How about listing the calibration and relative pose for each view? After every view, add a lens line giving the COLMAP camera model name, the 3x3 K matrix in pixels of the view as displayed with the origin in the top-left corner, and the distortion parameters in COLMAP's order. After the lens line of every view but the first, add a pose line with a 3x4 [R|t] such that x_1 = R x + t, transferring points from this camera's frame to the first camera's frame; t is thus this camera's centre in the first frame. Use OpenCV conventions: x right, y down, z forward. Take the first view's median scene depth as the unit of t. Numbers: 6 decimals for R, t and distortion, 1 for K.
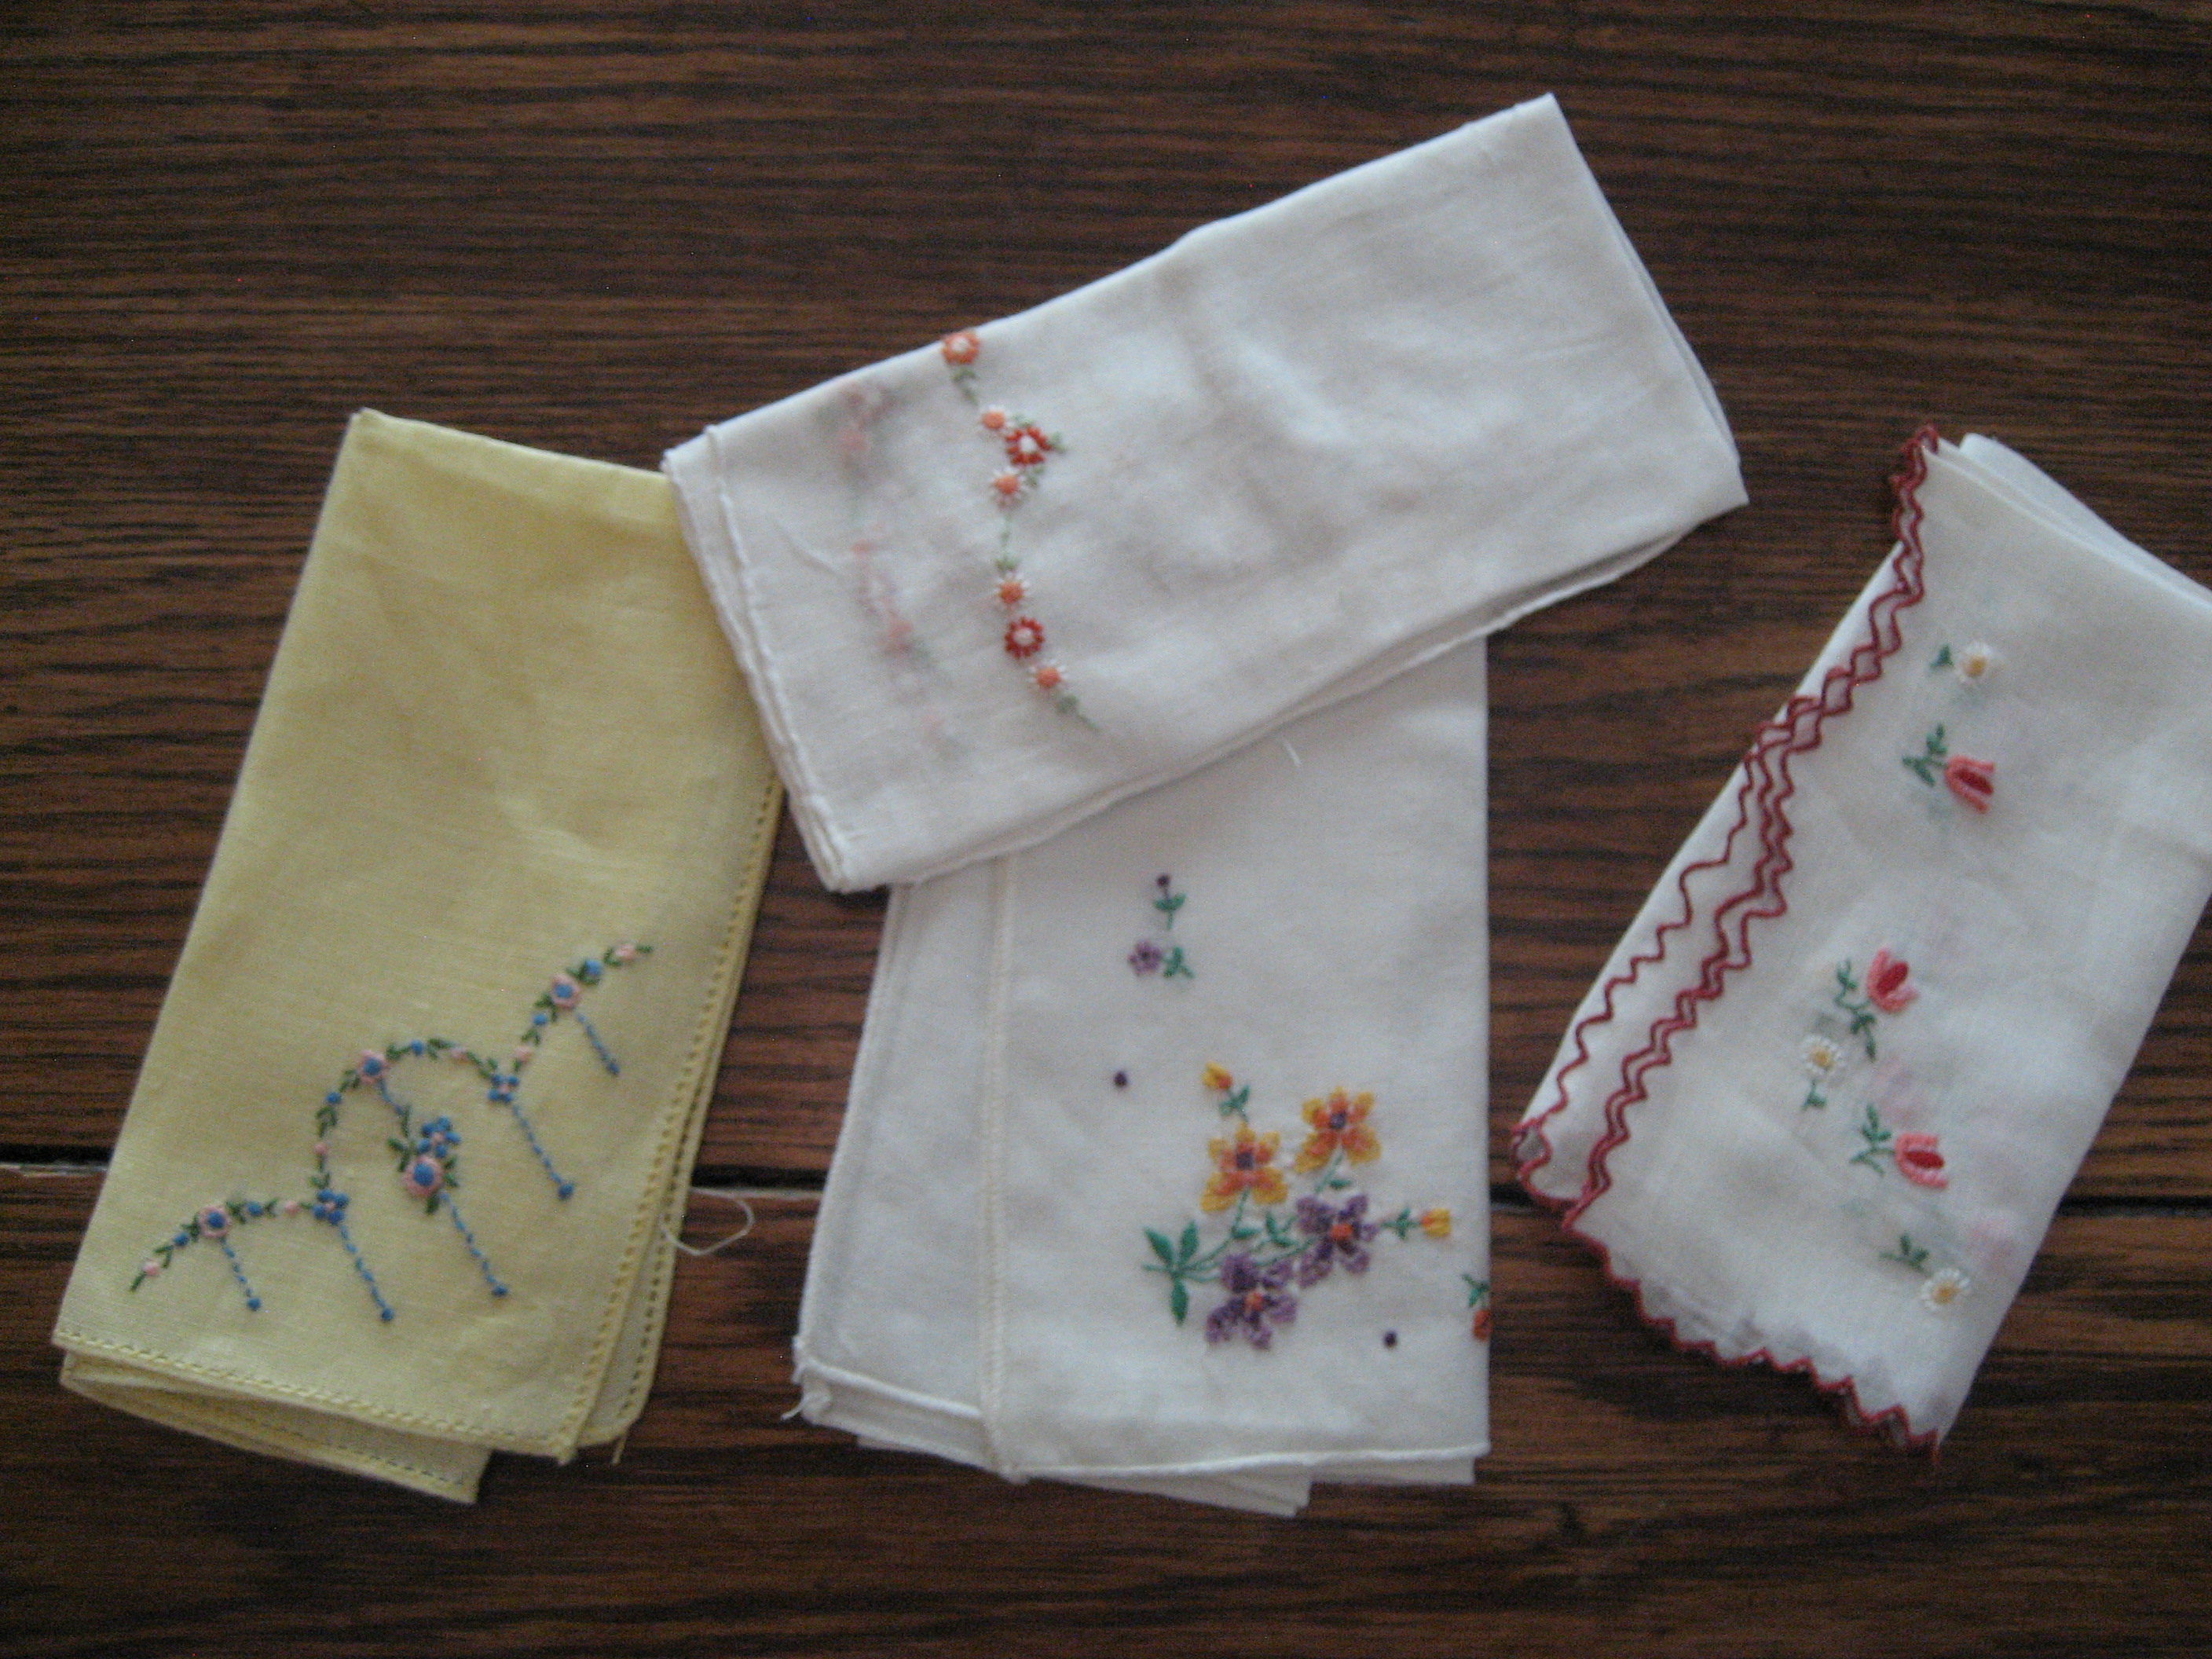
lens RADIAL K [[2183.7, 0, 1117.6], [0, 2183.7, 833.5], [0, 0, 1]] dist [-0.094612, 0.000000]
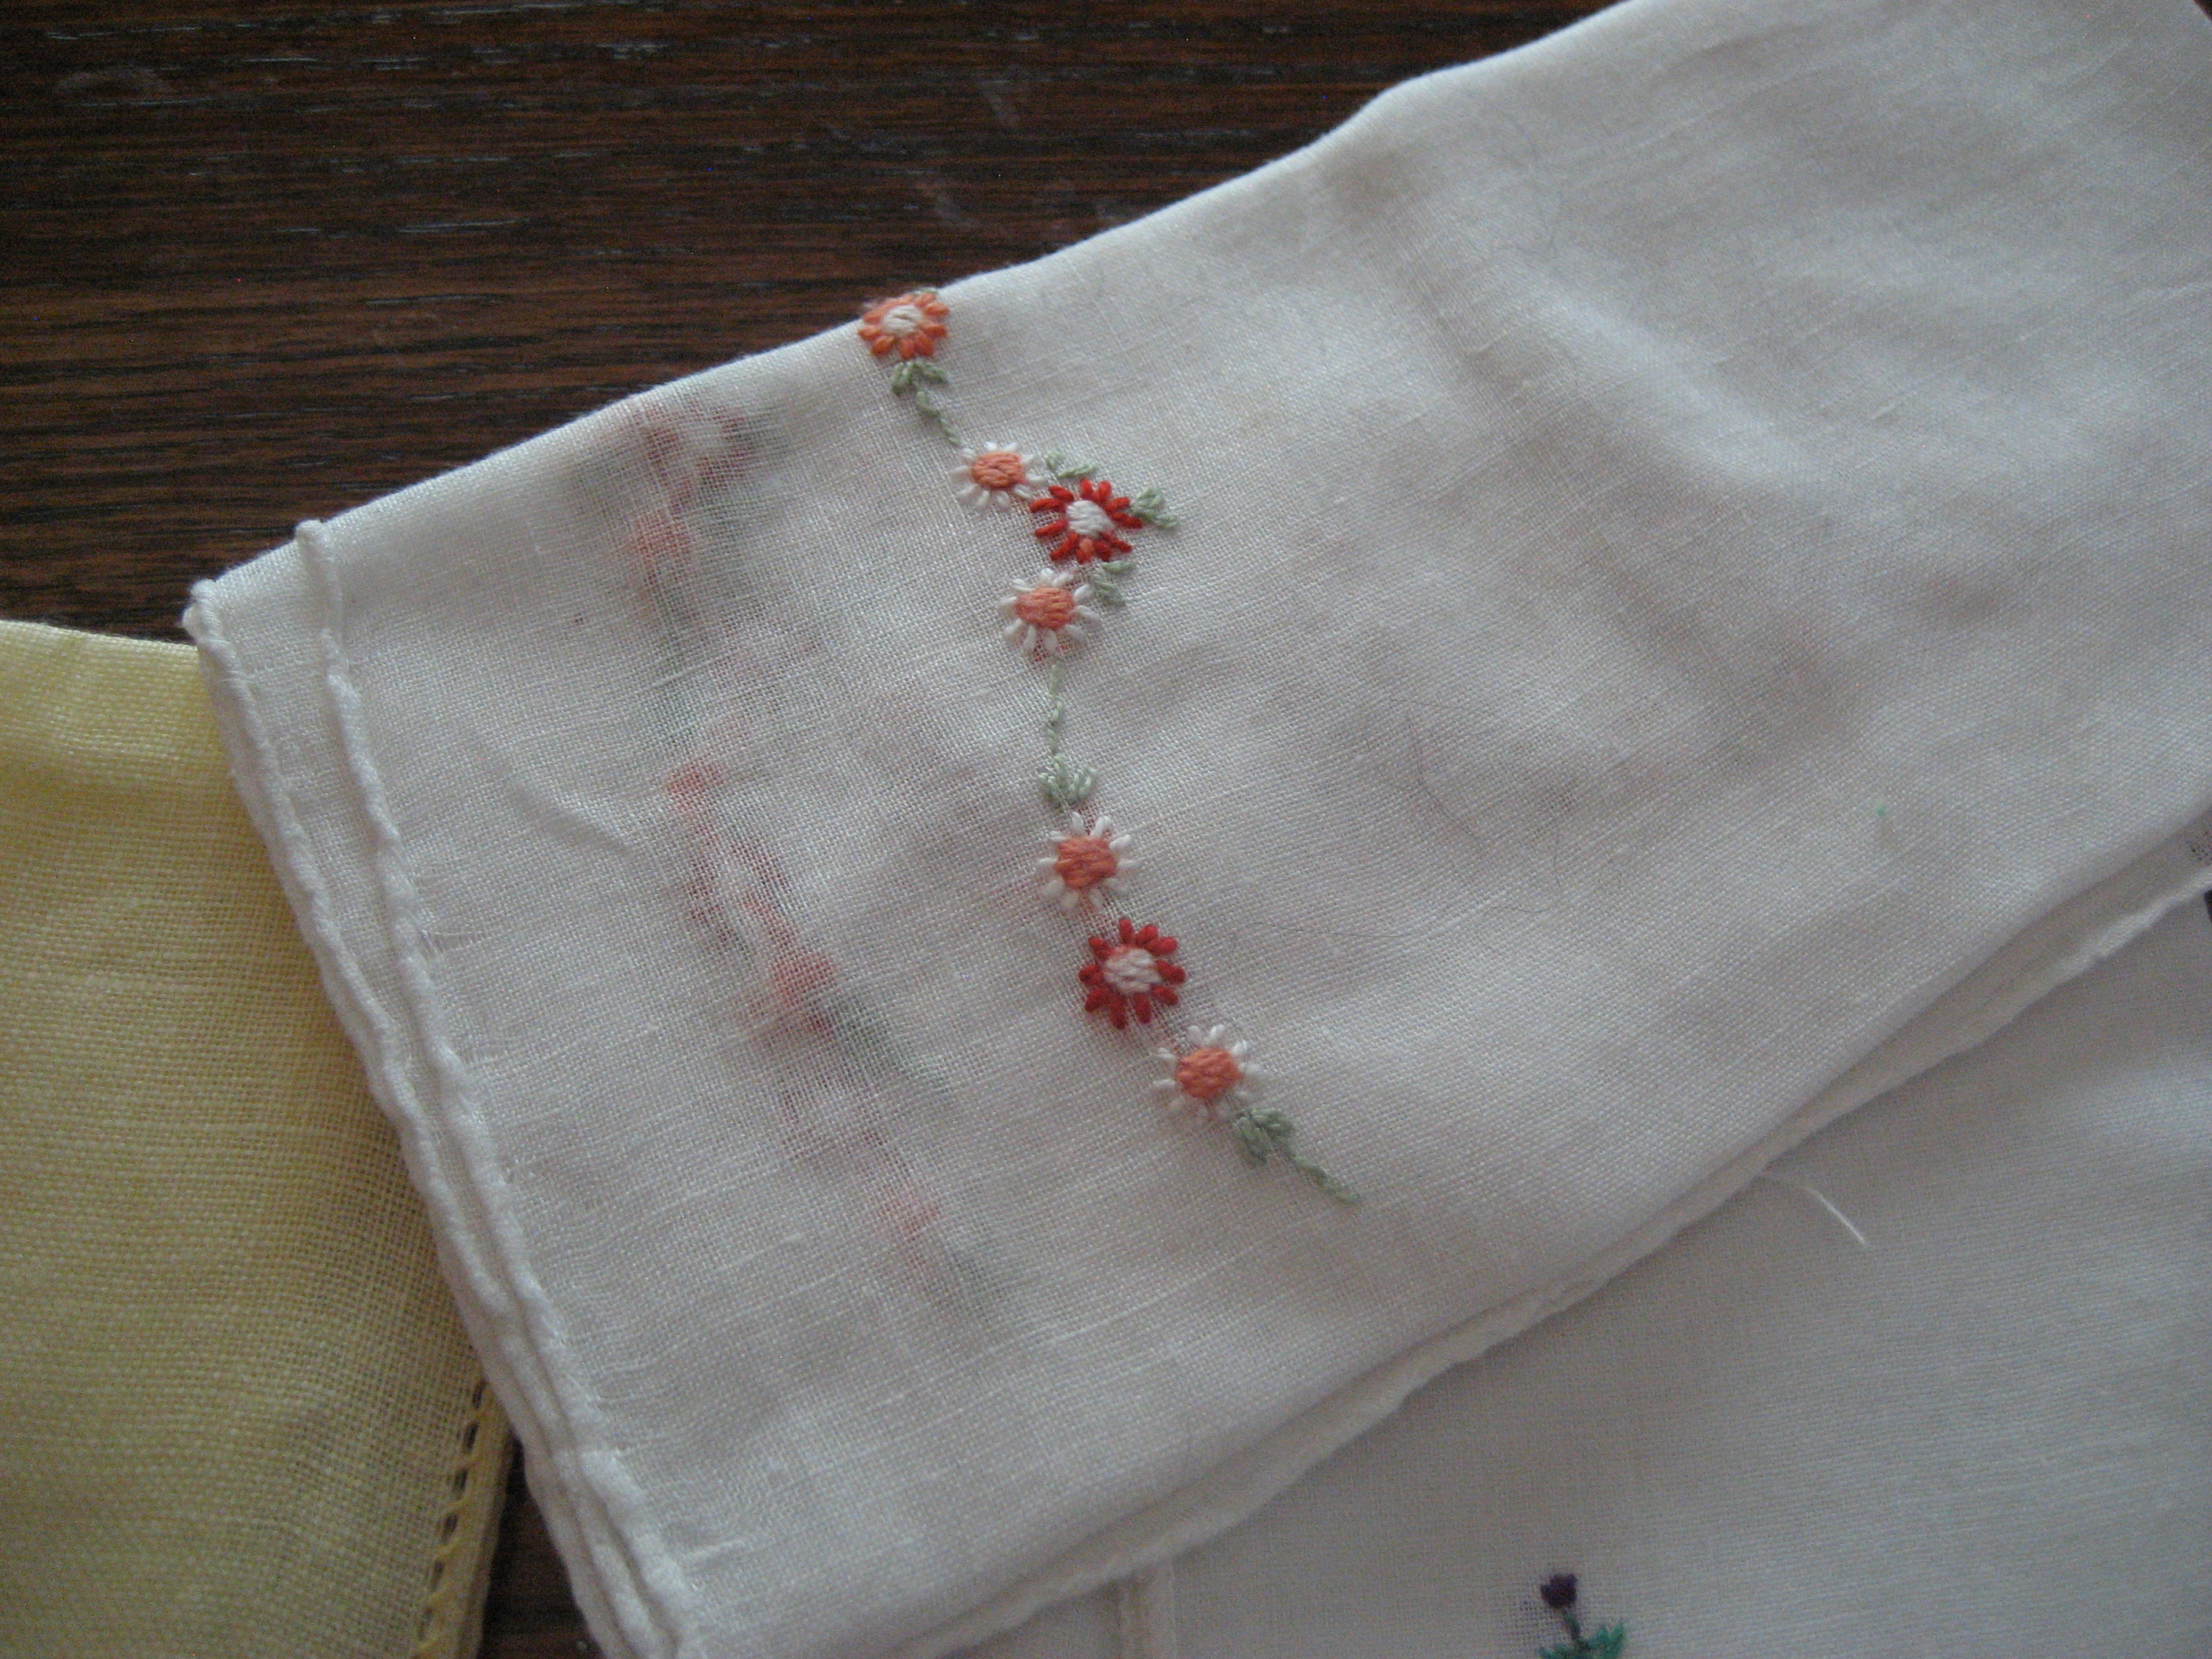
lens RADIAL K [[2183.7, 0, 1109.9], [0, 2183.7, 816.4], [0, 0, 1]] dist [-0.094612, 0.000000]
pose [[0.994537, -0.067862, 0.079313, -0.079636], [0.083570, 0.972931, -0.215455, -0.036672], [-0.062545, 0.220906, 0.973288, 0.660962]]
